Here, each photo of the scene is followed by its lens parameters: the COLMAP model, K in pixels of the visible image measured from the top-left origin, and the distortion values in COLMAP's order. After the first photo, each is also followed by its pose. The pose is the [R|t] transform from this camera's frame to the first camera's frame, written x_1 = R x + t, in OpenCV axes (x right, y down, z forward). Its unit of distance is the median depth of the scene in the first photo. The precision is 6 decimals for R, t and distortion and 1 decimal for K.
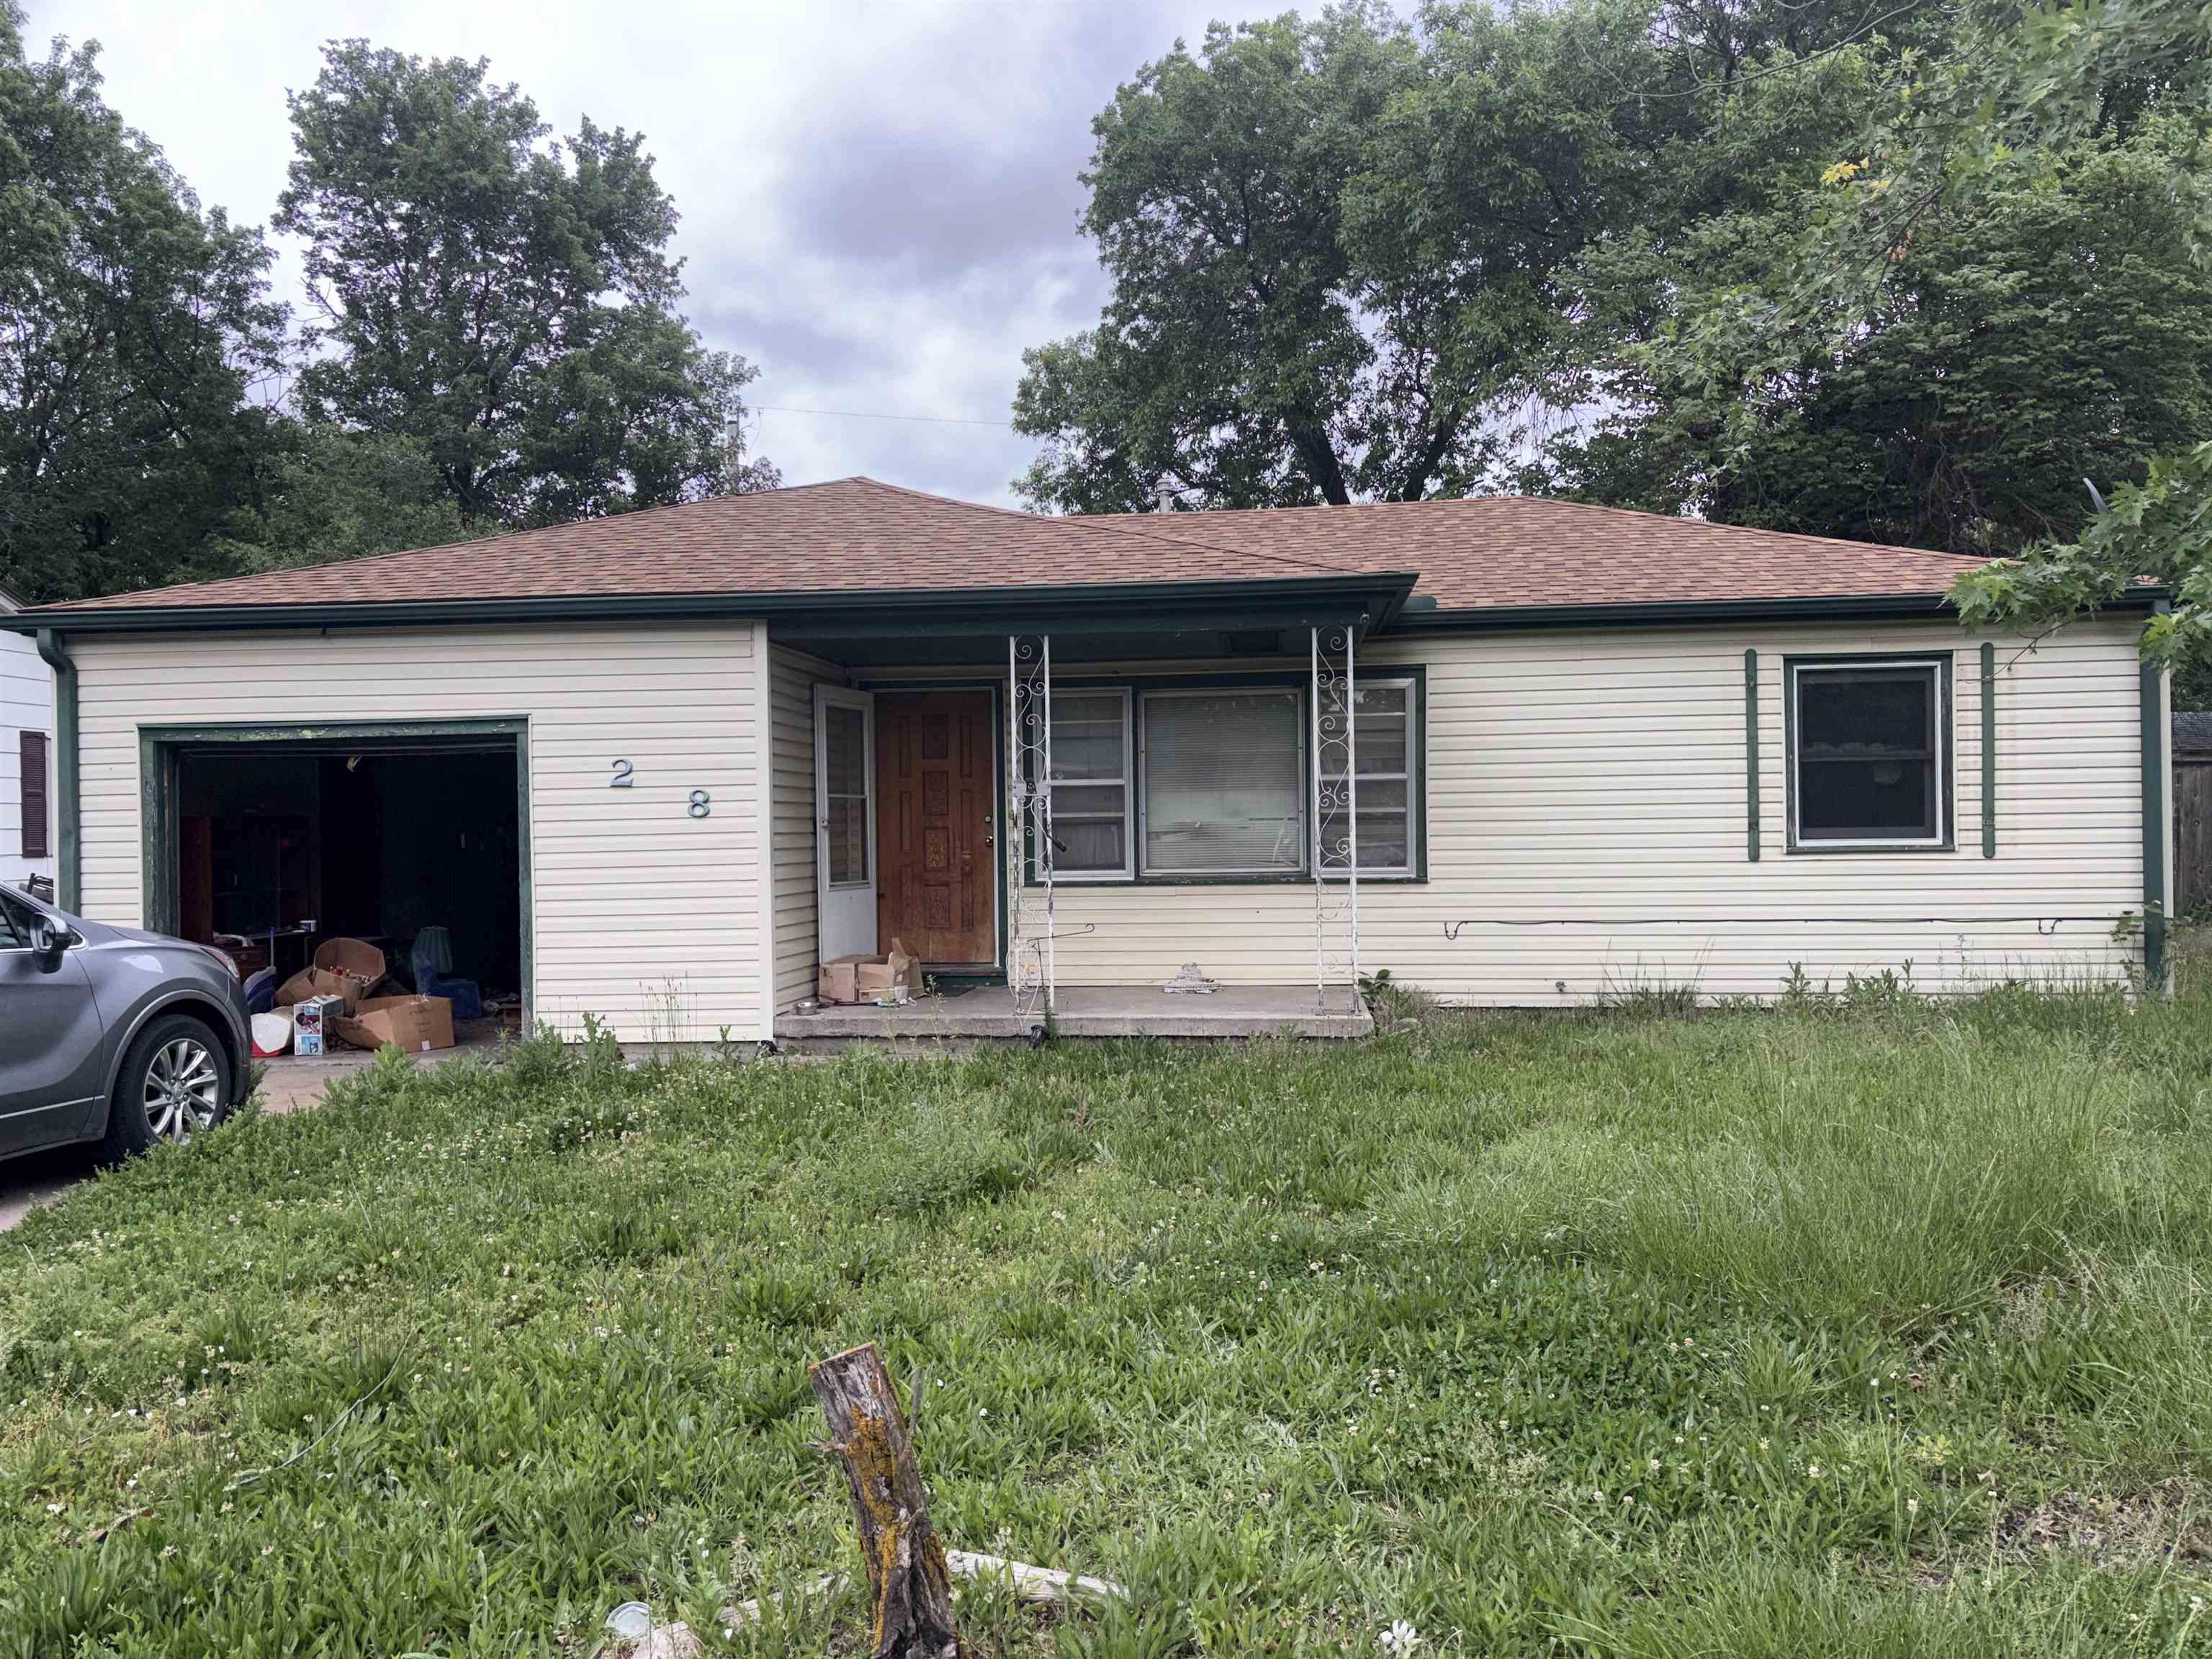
lens RADIAL K [[1690.0, 0, 1109.7], [0, 1690.0, 833.0], [0, 0, 1]] dist [0.045966, -0.045349]
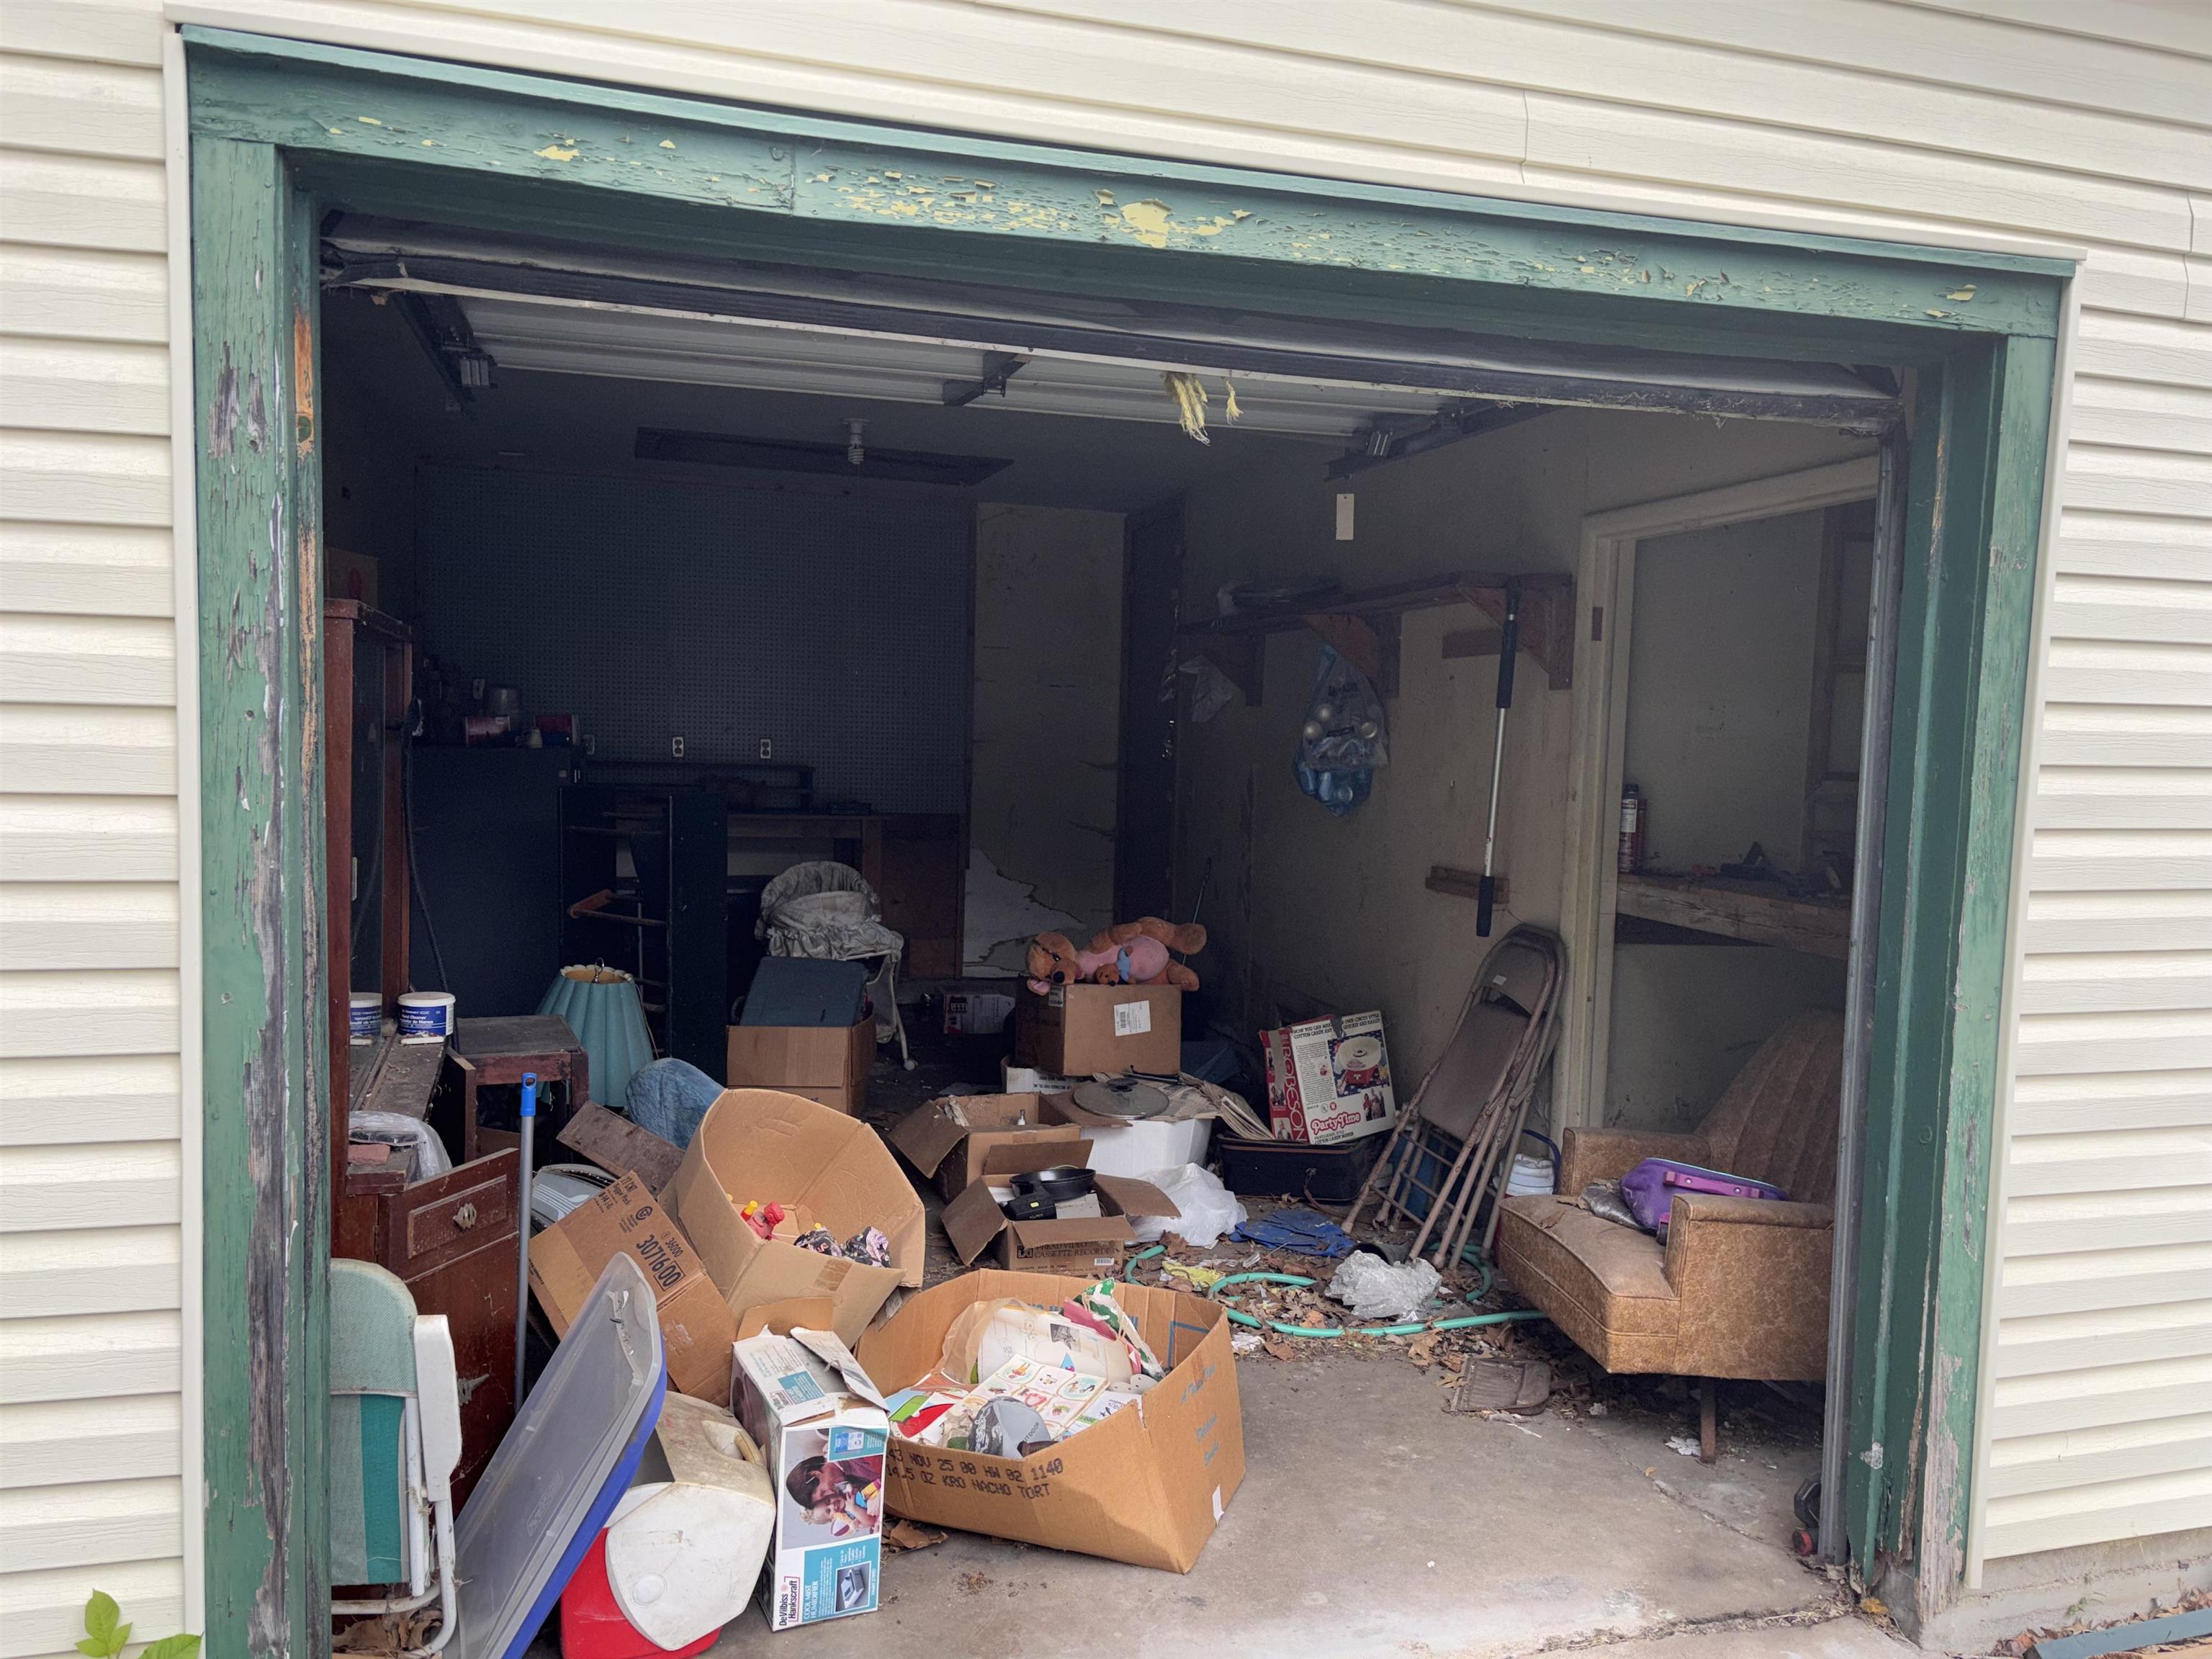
lens RADIAL K [[1690.0, 0, 1102.4], [0, 1690.0, 833.8], [0, 0, 1]] dist [0.045966, -0.045349]
pose [[0.916832, 0.011008, 0.399122, -0.468027], [-0.038897, 0.997328, 0.061844, 0.002262], [-0.397375, -0.072225, 0.914810, 0.679692]]
